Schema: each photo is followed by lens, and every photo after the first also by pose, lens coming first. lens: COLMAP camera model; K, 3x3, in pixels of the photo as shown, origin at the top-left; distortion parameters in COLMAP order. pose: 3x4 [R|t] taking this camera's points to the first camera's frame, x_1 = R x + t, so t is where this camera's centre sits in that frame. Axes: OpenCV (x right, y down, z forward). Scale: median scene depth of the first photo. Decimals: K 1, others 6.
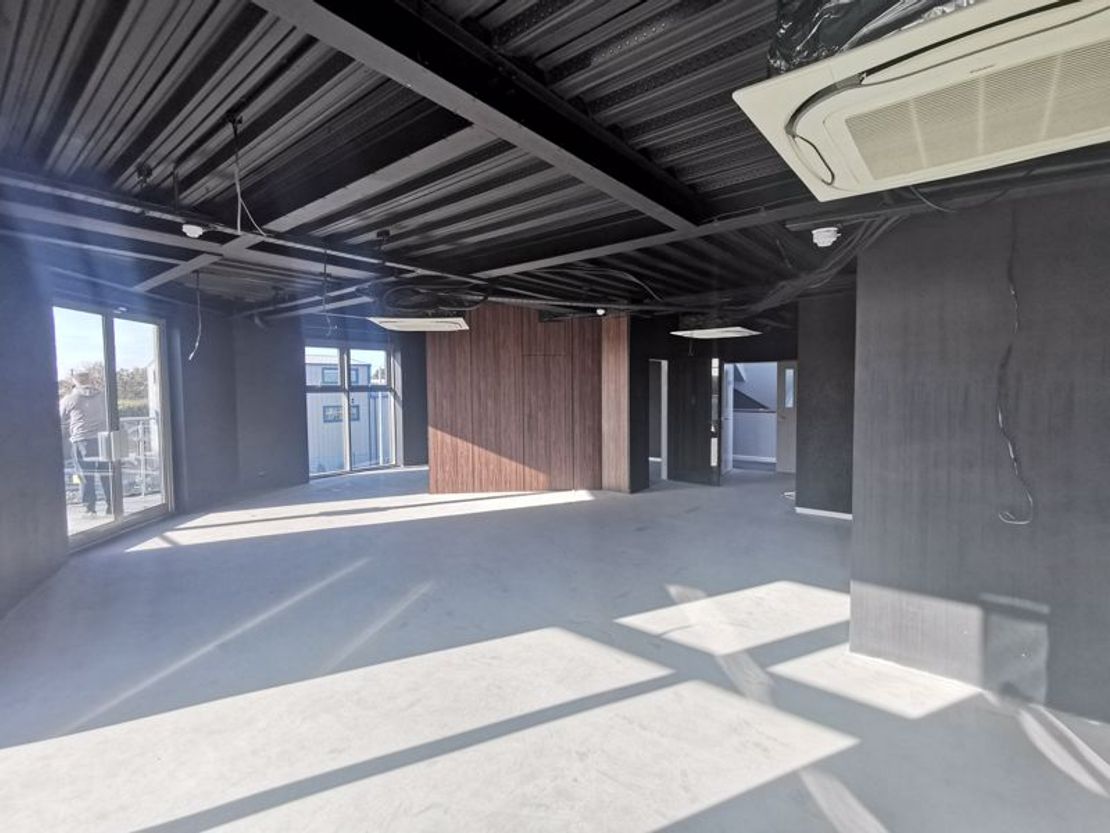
lens RADIAL K [[517.6, 0, 555.0], [0, 517.6, 416.5], [0, 0, 1]] dist [0.016794, 0.000051]
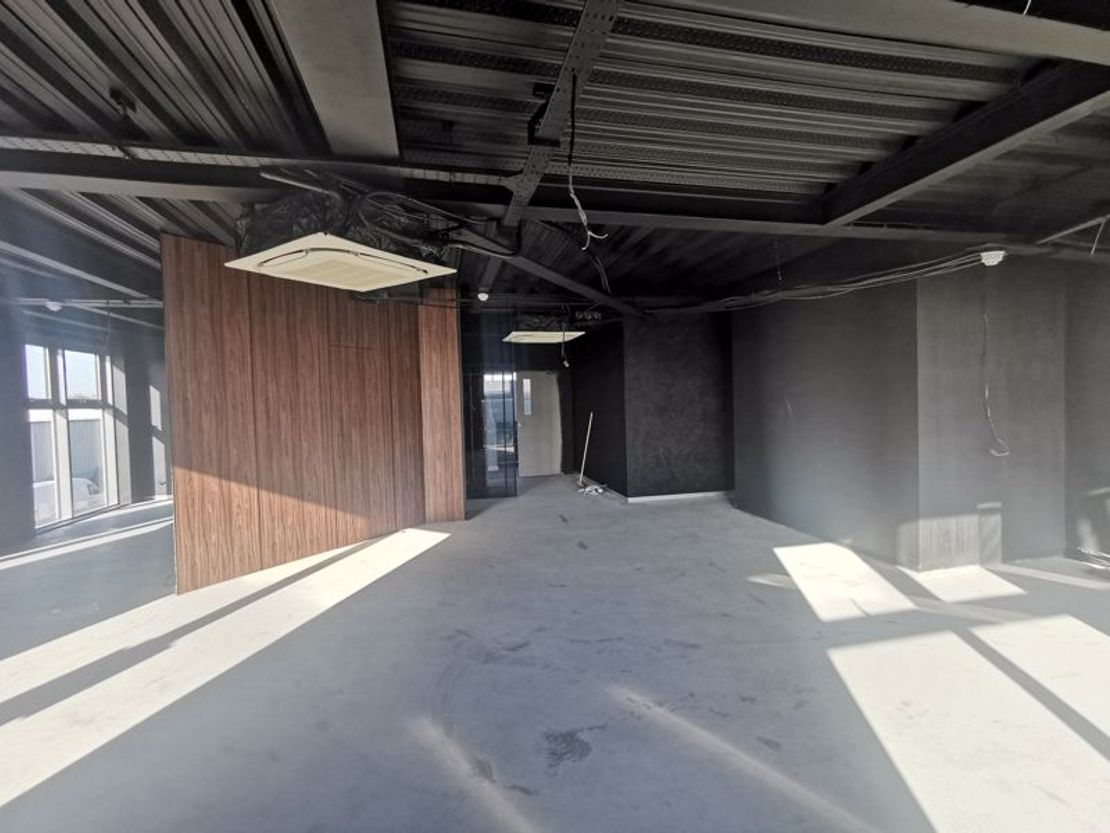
lens RADIAL K [[517.6, 0, 555.0], [0, 517.6, 416.5], [0, 0, 1]] dist [0.016794, 0.000051]
pose [[0.602817, -0.033050, 0.797195, -0.426906], [0.068025, 0.997633, -0.010079, 0.000483], [-0.794974, 0.060305, 0.603638, 0.369731]]
